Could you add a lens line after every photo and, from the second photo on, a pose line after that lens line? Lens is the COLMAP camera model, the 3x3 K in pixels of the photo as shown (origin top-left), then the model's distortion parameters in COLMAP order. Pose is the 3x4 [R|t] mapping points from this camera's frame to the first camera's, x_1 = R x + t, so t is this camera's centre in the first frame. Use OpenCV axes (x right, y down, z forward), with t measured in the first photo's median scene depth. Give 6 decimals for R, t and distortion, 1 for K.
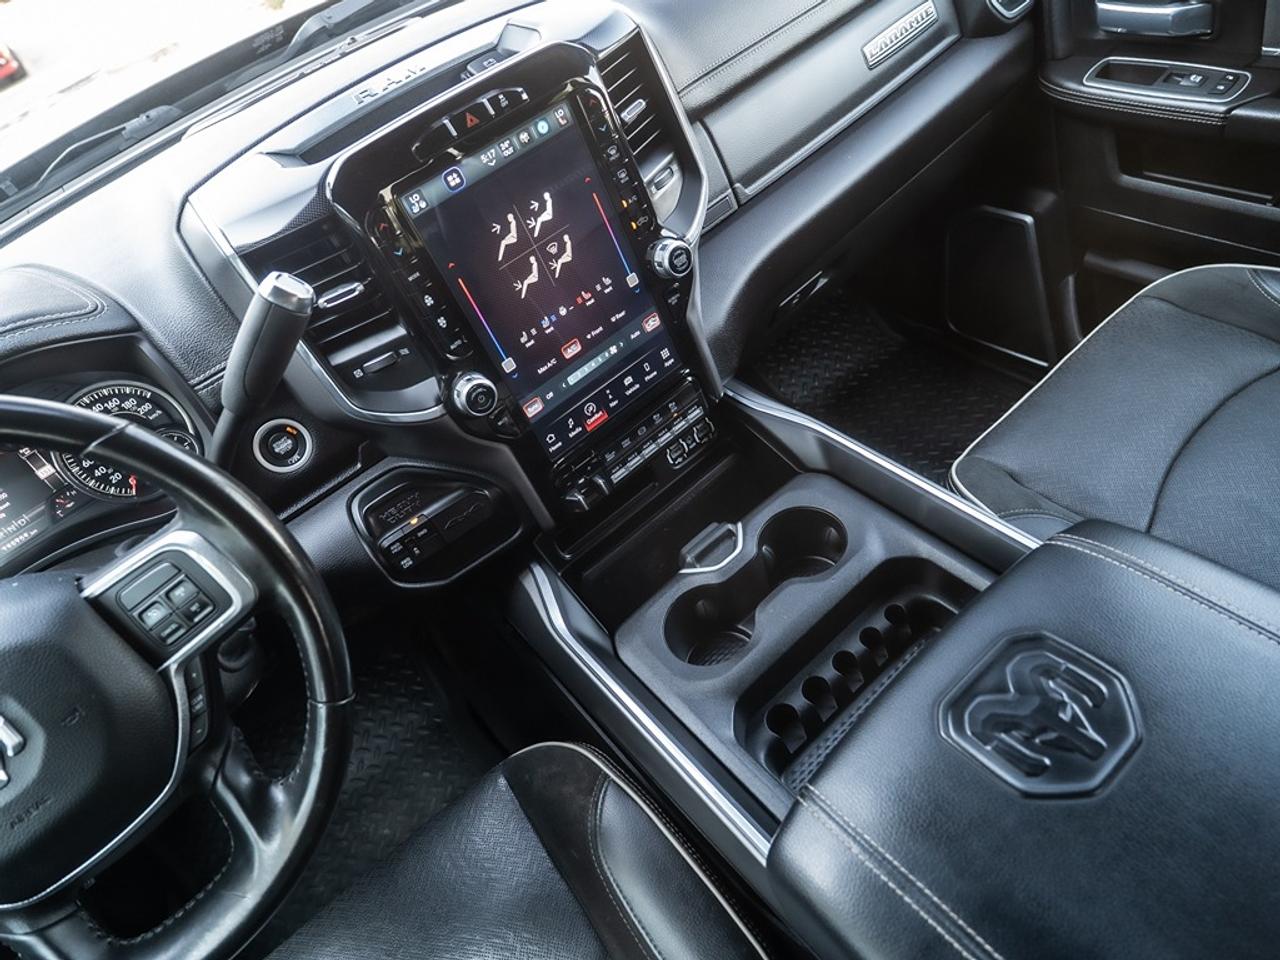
lens RADIAL K [[799.9, 0, 638.8], [0, 799.9, 478.3], [0, 0, 1]] dist [0.001644, 0.001264]
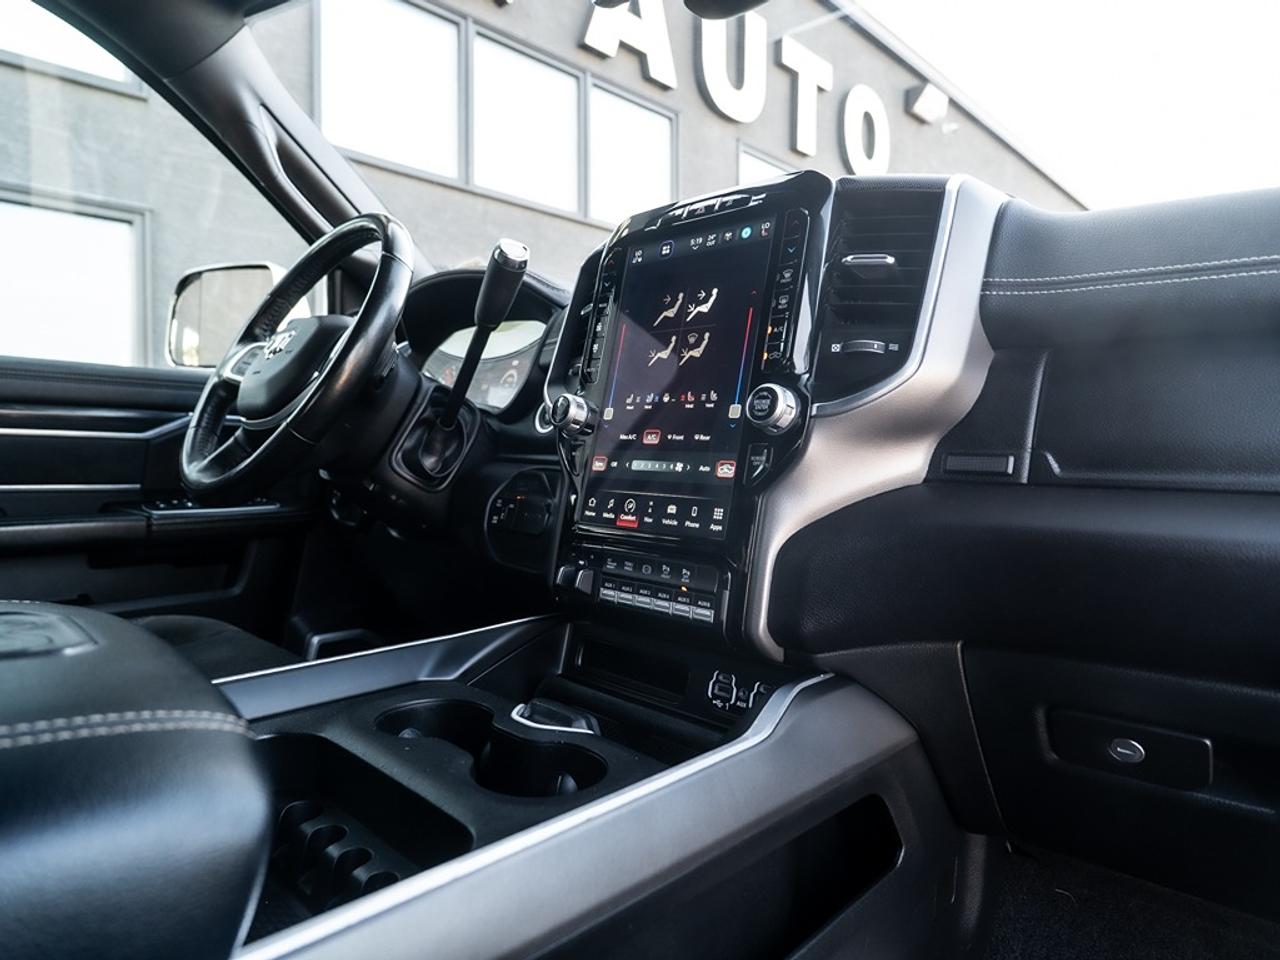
lens RADIAL K [[799.9, 0, 638.4], [0, 799.9, 479.1], [0, 0, 1]] dist [0.001644, 0.001264]
pose [[0.103796, 0.297609, -0.949029, 0.783316], [-0.745728, 0.654660, 0.123736, -0.223711], [0.658116, 0.694874, 0.289886, 0.719169]]
